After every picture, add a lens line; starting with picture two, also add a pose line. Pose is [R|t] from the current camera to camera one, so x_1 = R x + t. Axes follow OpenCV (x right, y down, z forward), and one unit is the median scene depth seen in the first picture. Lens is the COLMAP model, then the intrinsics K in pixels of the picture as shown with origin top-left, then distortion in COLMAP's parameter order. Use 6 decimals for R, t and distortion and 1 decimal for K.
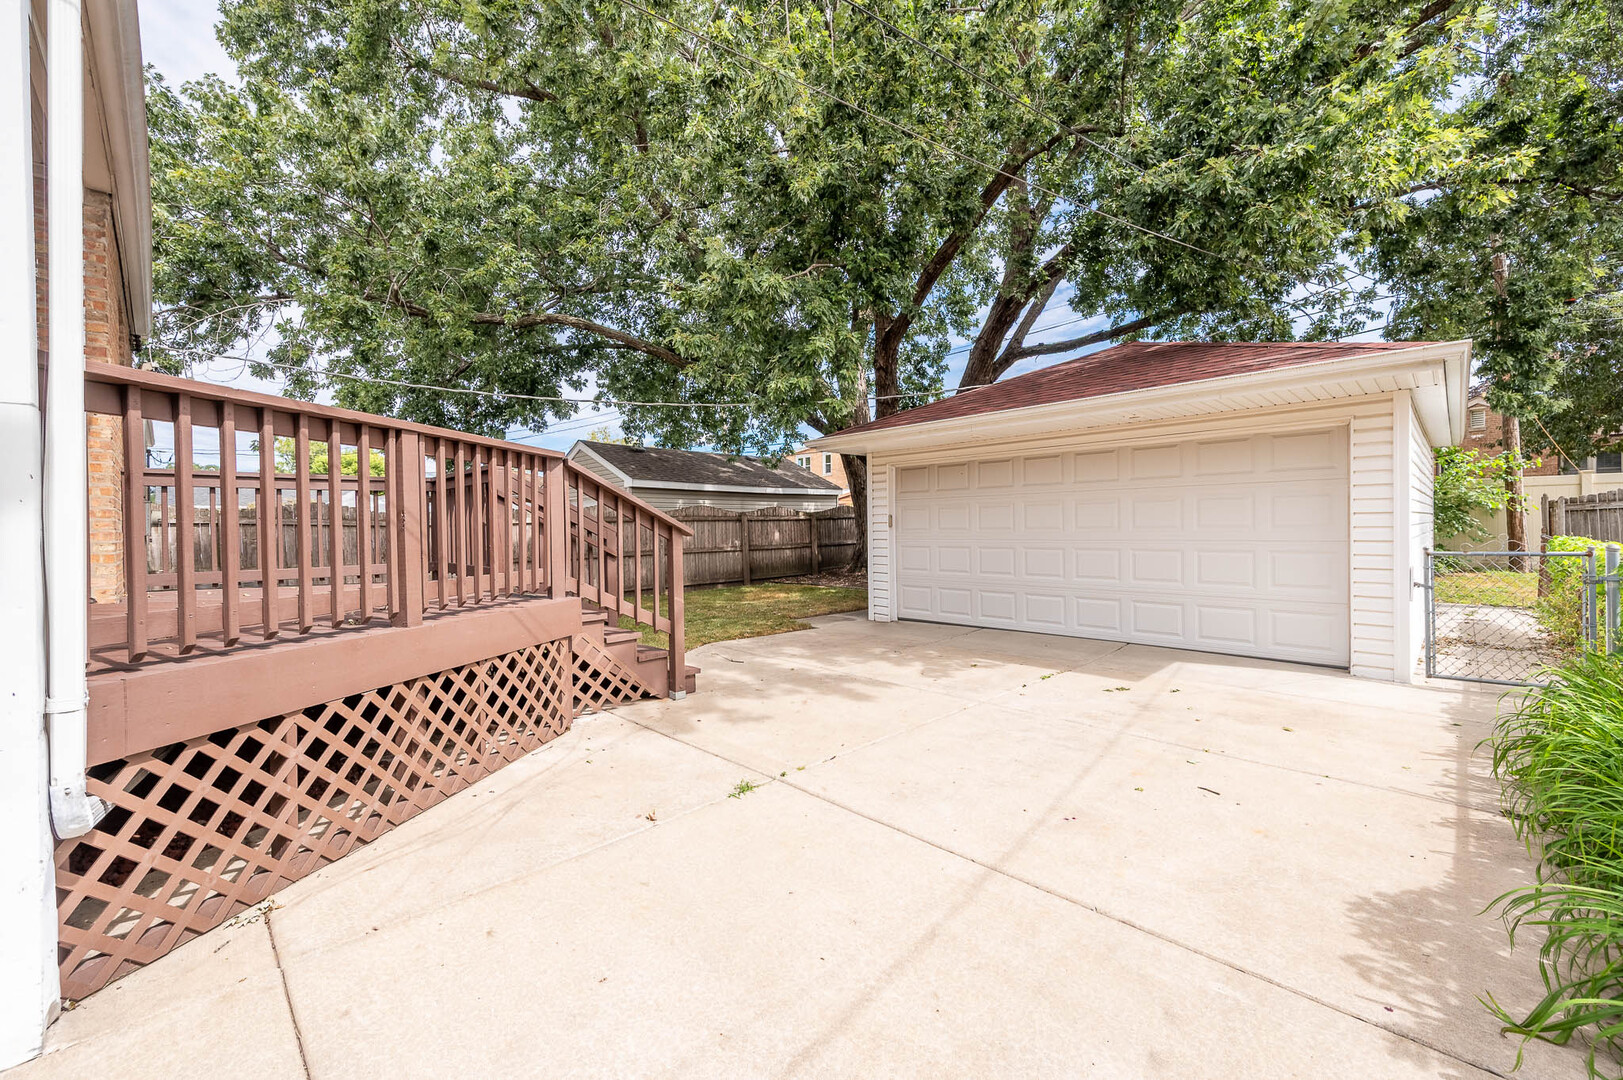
lens RADIAL K [[643.7, 0, 816.2], [0, 643.7, 531.0], [0, 0, 1]] dist [-0.000613, -0.000568]
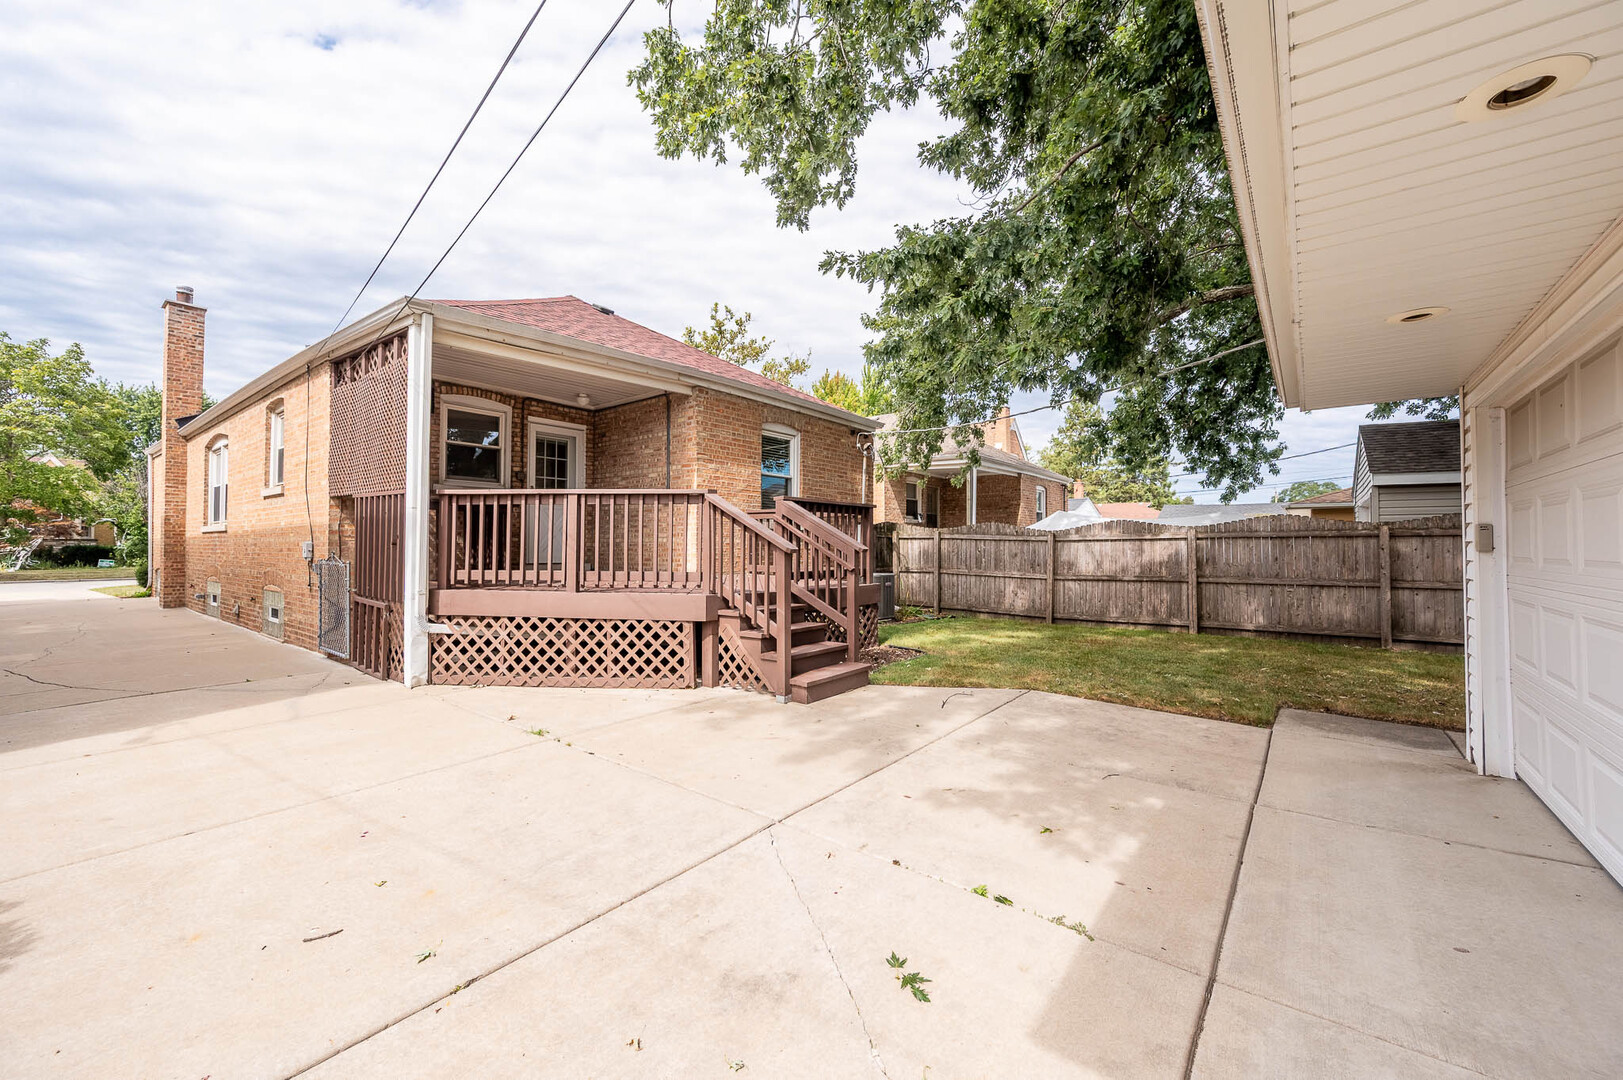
lens RADIAL K [[643.7, 0, 818.9], [0, 643.7, 533.0], [0, 0, 1]] dist [-0.000613, -0.000568]
pose [[0.130532, -0.001354, -0.991443, 0.341458], [-0.013410, 0.999905, -0.003131, -0.009122], [0.991353, 0.013704, 0.130502, 0.357700]]
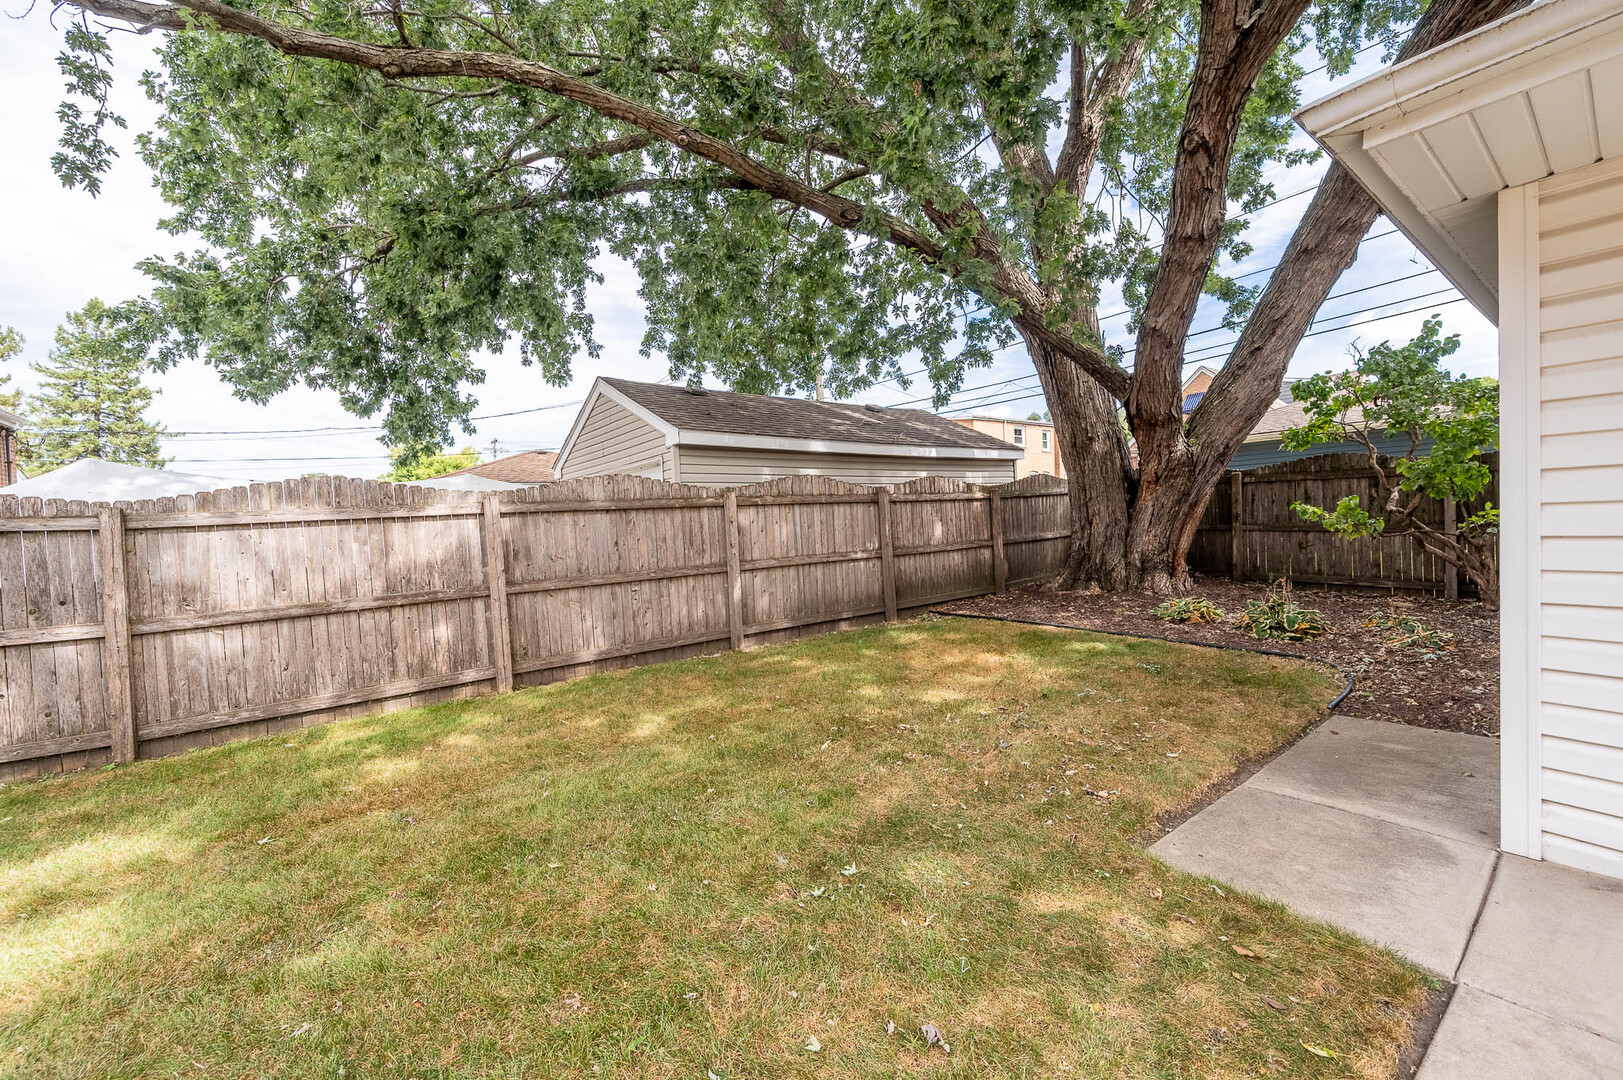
lens RADIAL K [[643.7, 0, 814.5], [0, 643.7, 541.1], [0, 0, 1]] dist [-0.000613, -0.000568]
pose [[0.990356, -0.021703, -0.136833, -0.111347], [0.025858, 0.999255, 0.028664, -0.000290], [0.136109, -0.031926, 0.990179, 0.524715]]
